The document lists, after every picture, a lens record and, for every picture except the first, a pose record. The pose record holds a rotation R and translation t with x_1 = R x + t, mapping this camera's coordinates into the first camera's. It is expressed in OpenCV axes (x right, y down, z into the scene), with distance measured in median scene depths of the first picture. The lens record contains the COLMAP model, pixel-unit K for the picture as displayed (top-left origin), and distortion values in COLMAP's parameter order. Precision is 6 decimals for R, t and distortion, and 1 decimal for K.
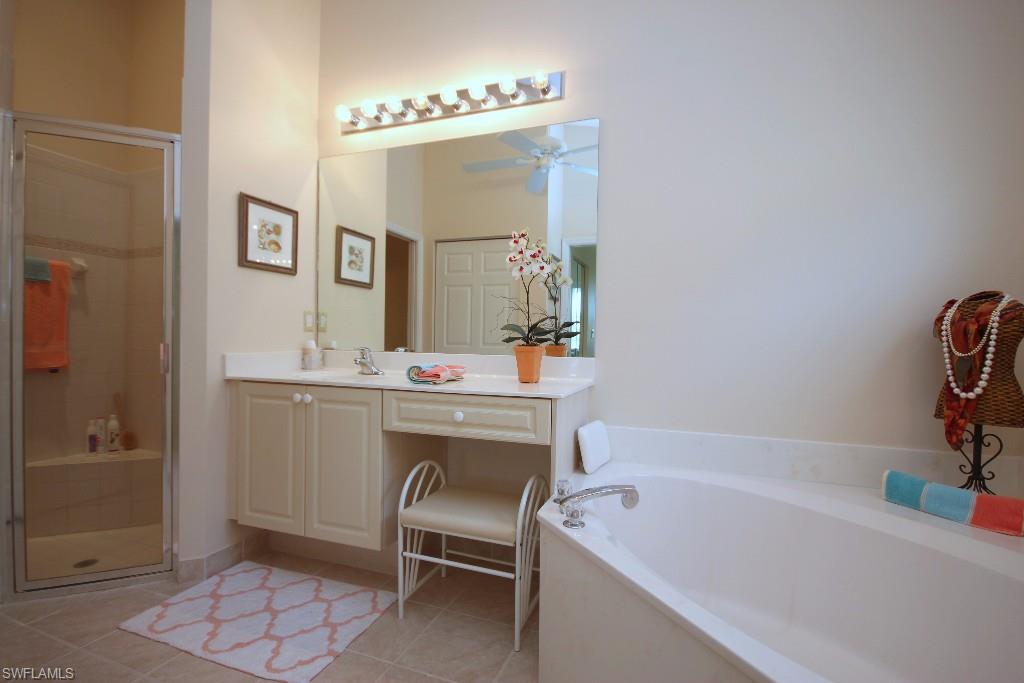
lens RADIAL K [[474.3, 0, 517.2], [0, 474.3, 337.6], [0, 0, 1]] dist [-0.003083, -0.003925]
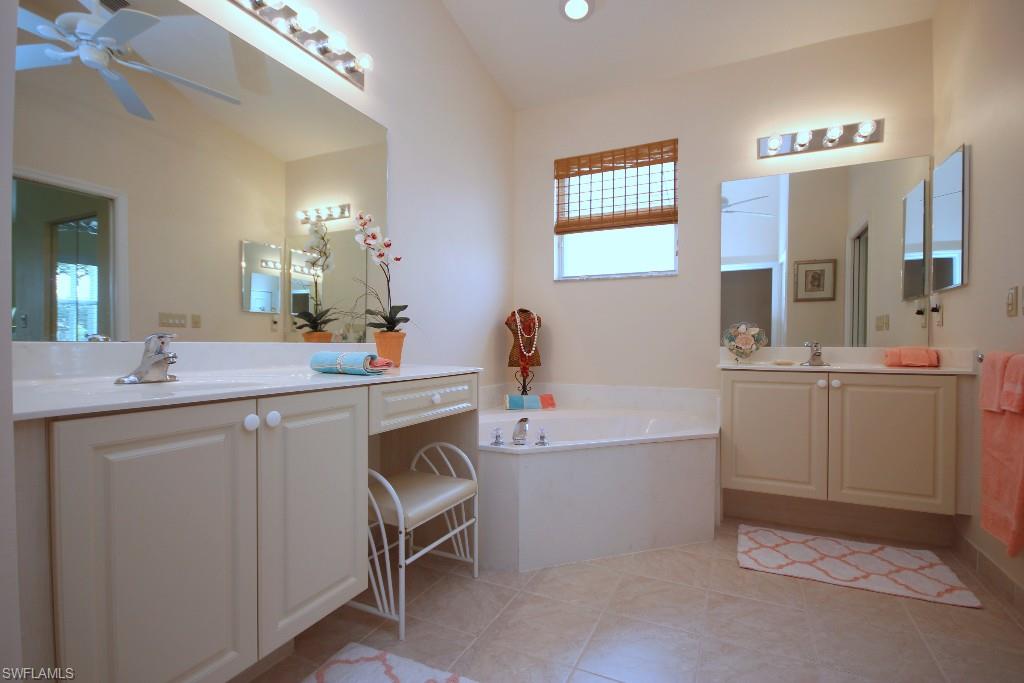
lens RADIAL K [[474.3, 0, 517.9], [0, 474.3, 345.6], [0, 0, 1]] dist [-0.003083, -0.003925]
pose [[0.093536, -0.019489, 0.995425, -1.101635], [0.001273, 0.999810, 0.019456, 0.030043], [-0.995615, -0.000553, 0.093543, 0.709015]]
